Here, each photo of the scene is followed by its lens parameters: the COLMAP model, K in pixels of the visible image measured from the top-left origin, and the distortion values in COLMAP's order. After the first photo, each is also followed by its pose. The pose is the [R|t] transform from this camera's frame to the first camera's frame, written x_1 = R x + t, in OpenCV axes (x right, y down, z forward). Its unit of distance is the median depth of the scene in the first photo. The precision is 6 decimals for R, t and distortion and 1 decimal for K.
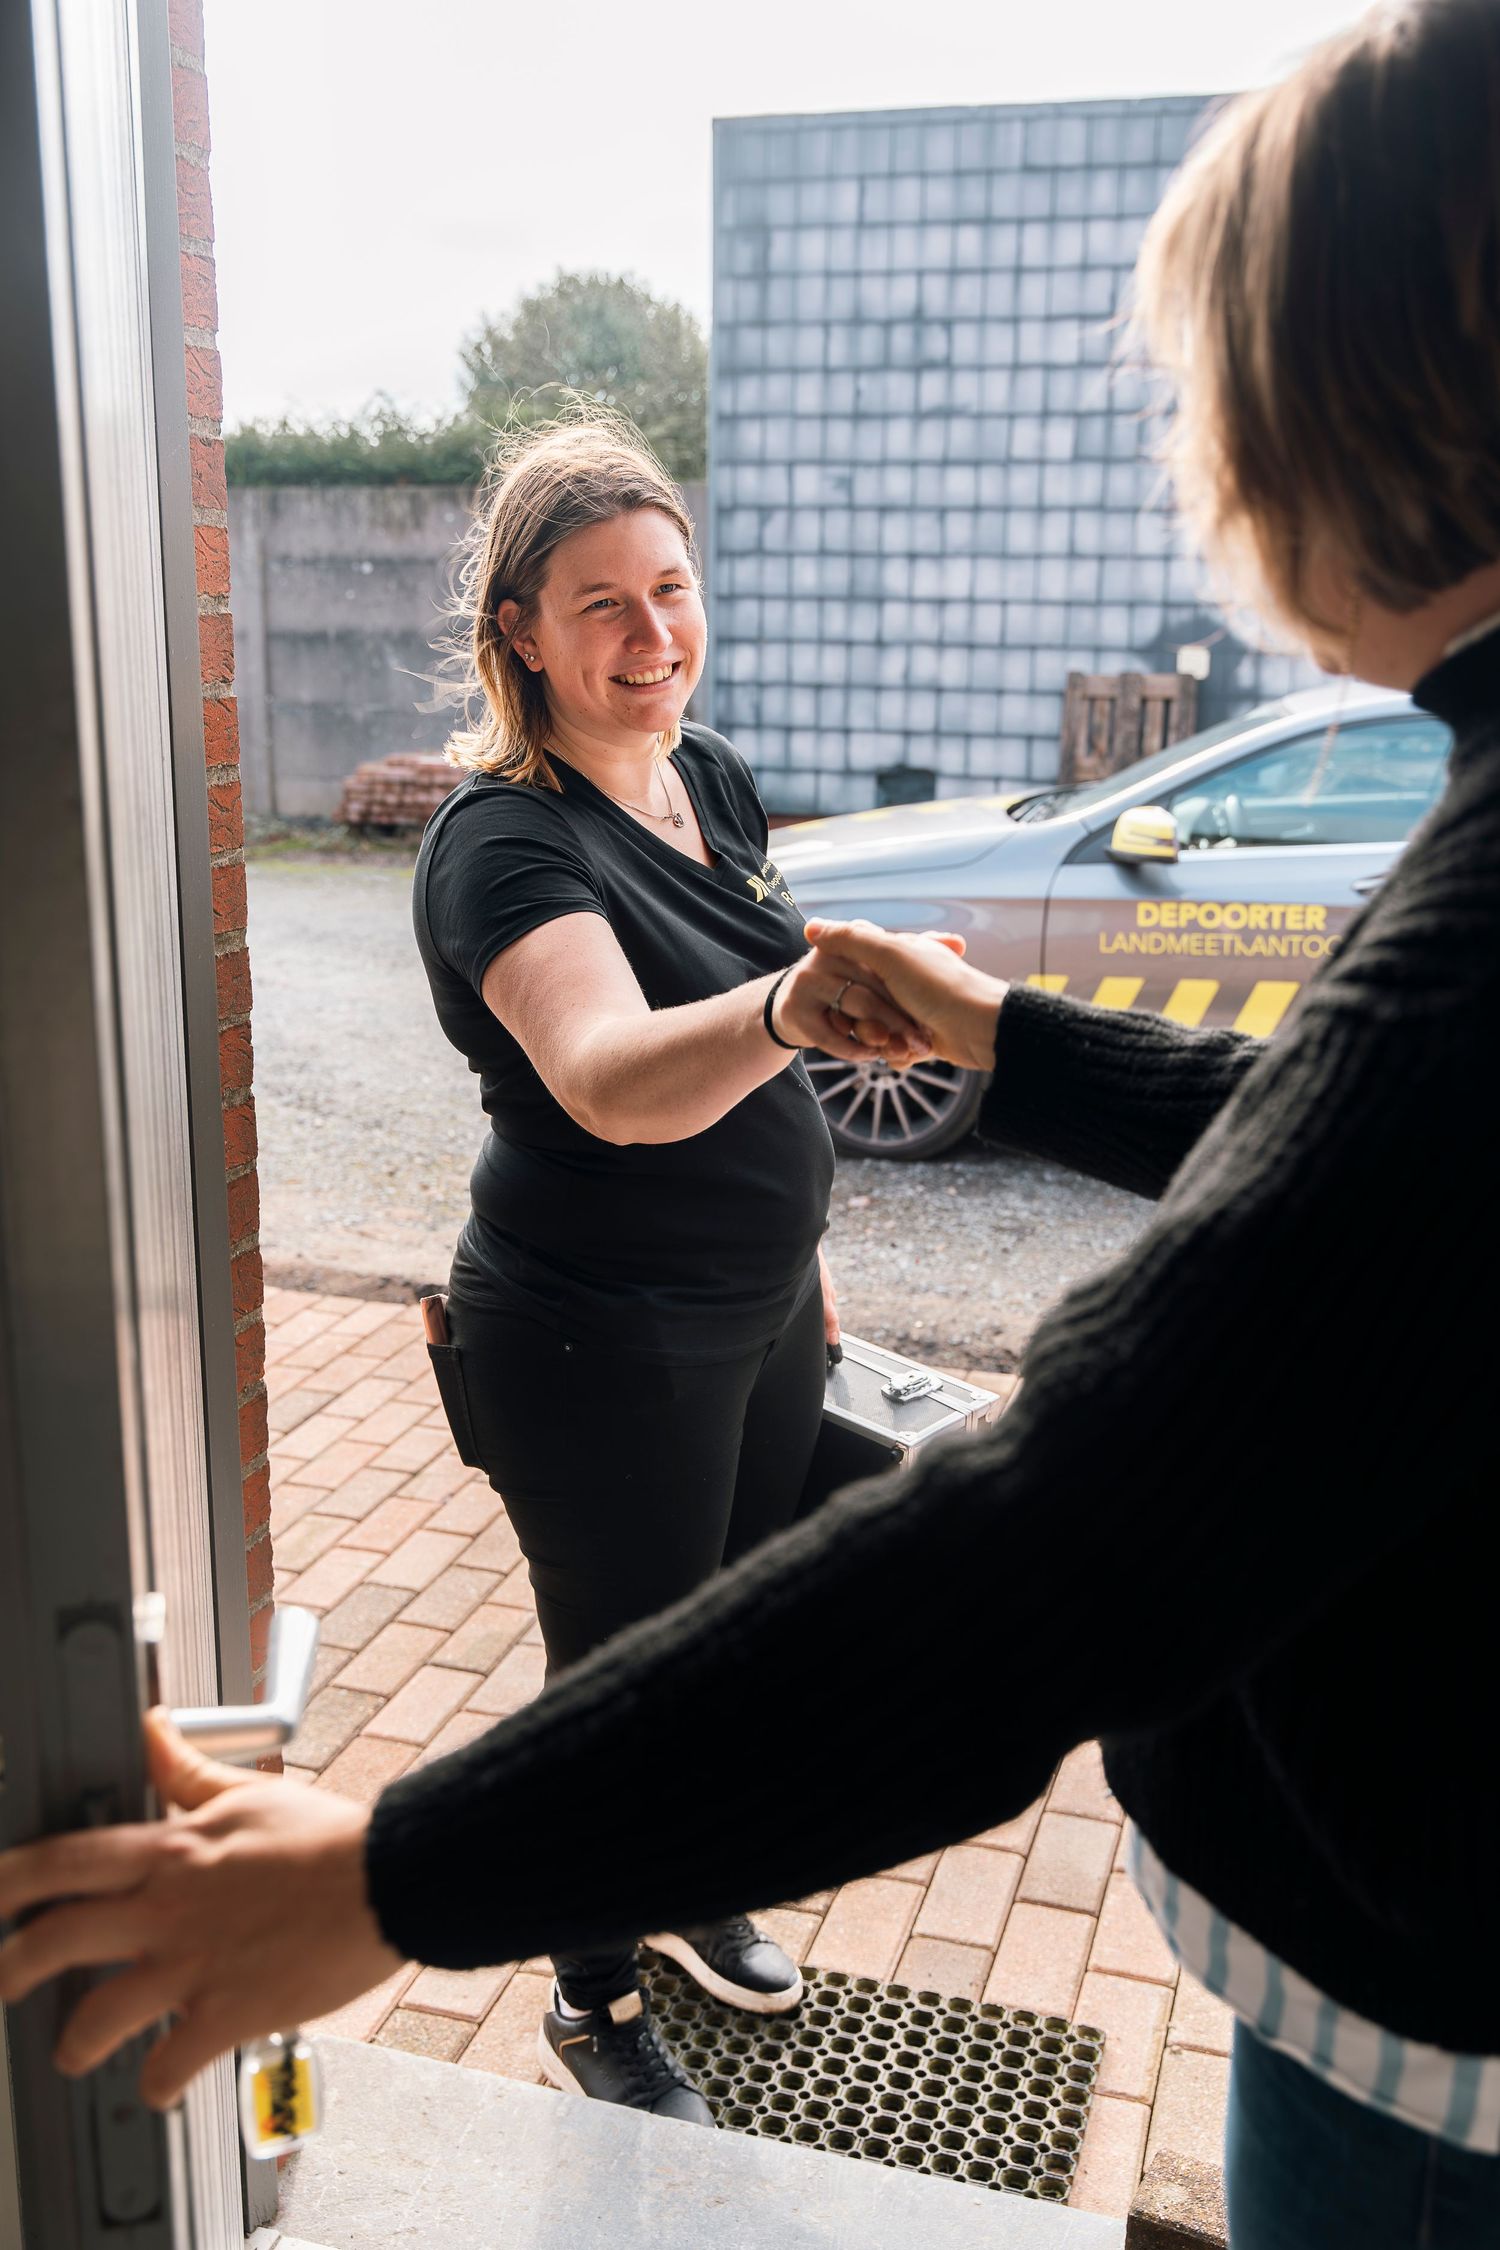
lens RADIAL K [[2174.6, 0, 740.3], [0, 2174.6, 1113.5], [0, 0, 1]] dist [0.015660, 0.000000]
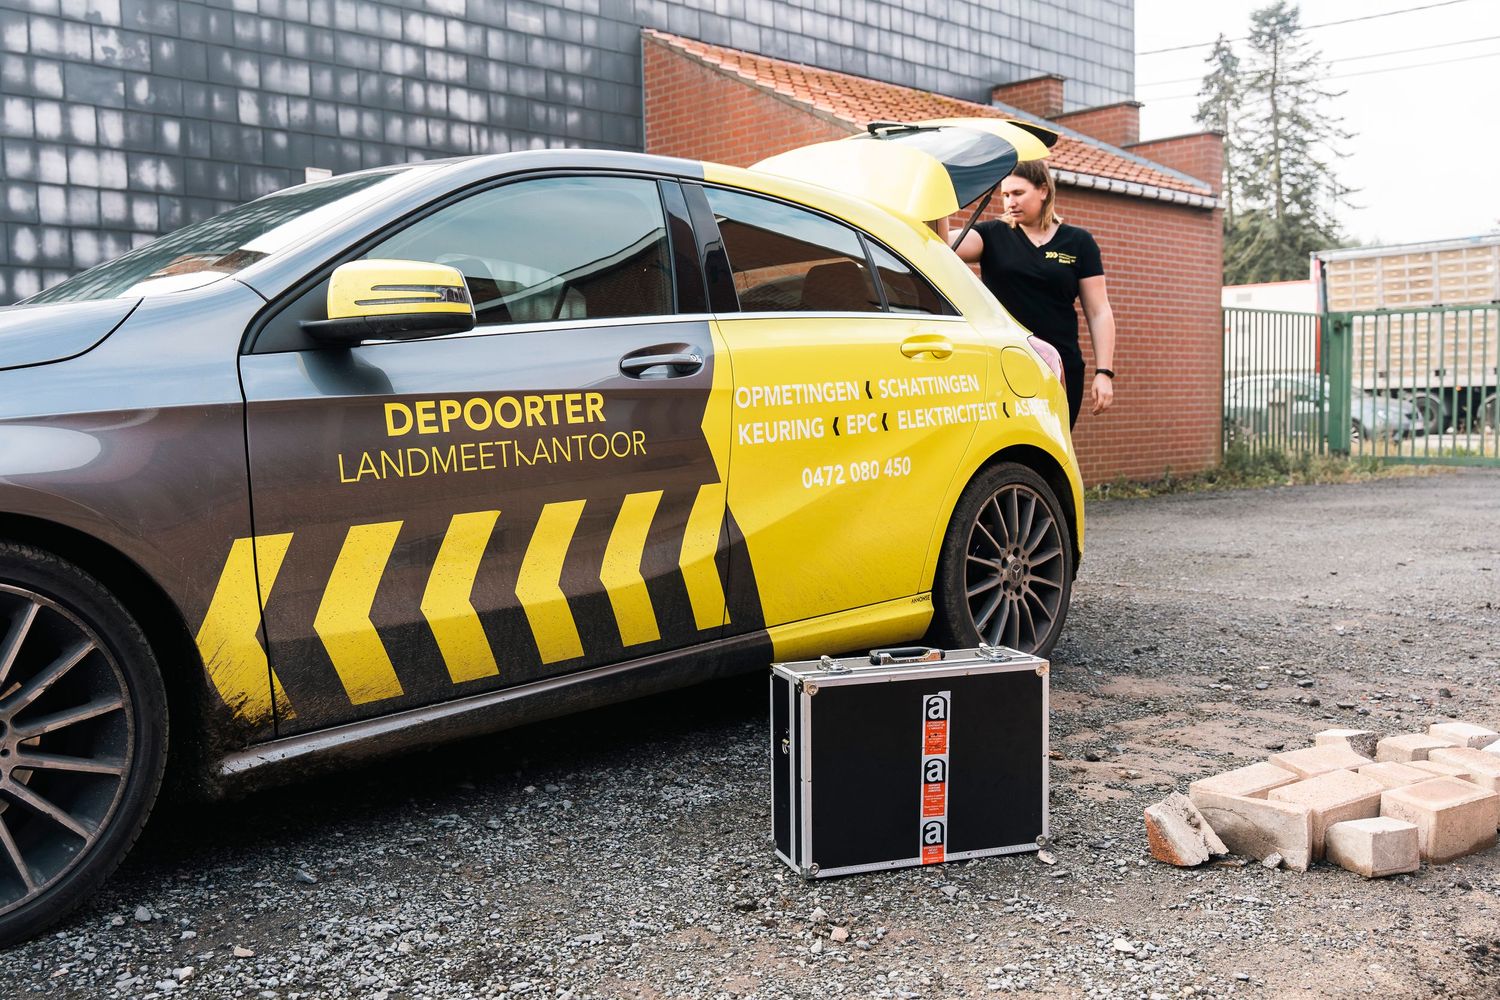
lens RADIAL K [[1393.2, 0, 752.3], [0, 1393.2, 500.8], [0, 0, 1]] dist [-0.005103, 0.000000]
pose [[0.473742, -0.075883, 0.877389, -0.099092], [0.229534, 0.972485, -0.039828, -0.021212], [-0.850225, 0.220259, 0.478124, 0.559629]]
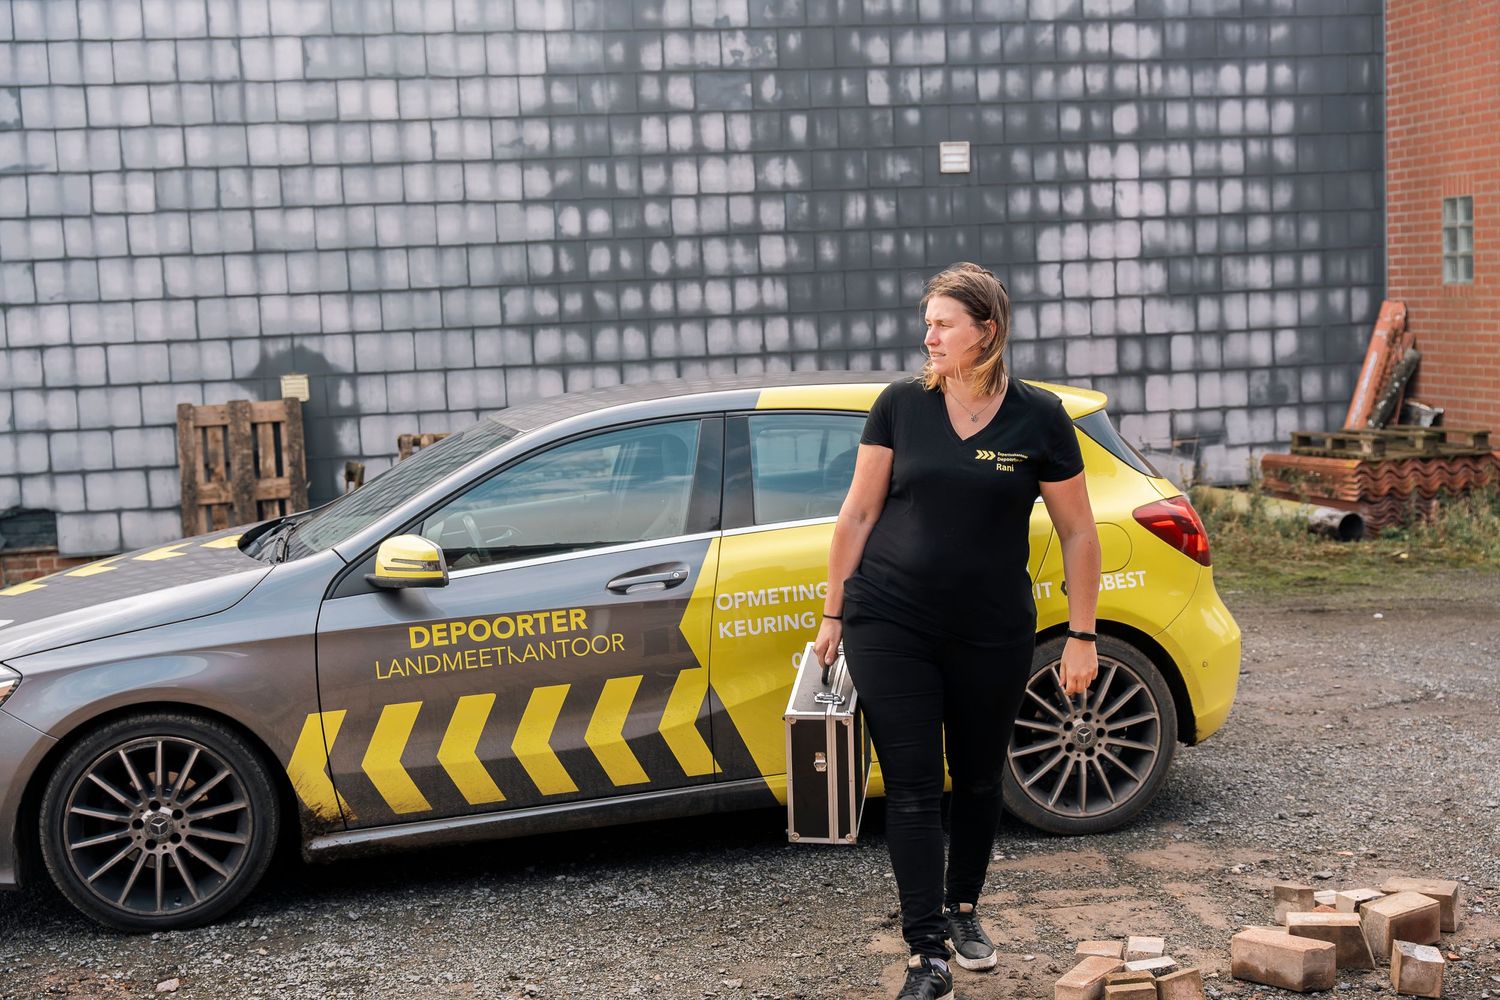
lens RADIAL K [[1927.9, 0, 751.4], [0, 1927.9, 502.9], [0, 0, 1]] dist [0.003983, 0.000000]
pose [[0.882696, -0.100096, 0.459161, -0.063956], [0.163398, 0.981463, -0.100160, -0.029206], [-0.440624, 0.163437, 0.882688, 0.100577]]
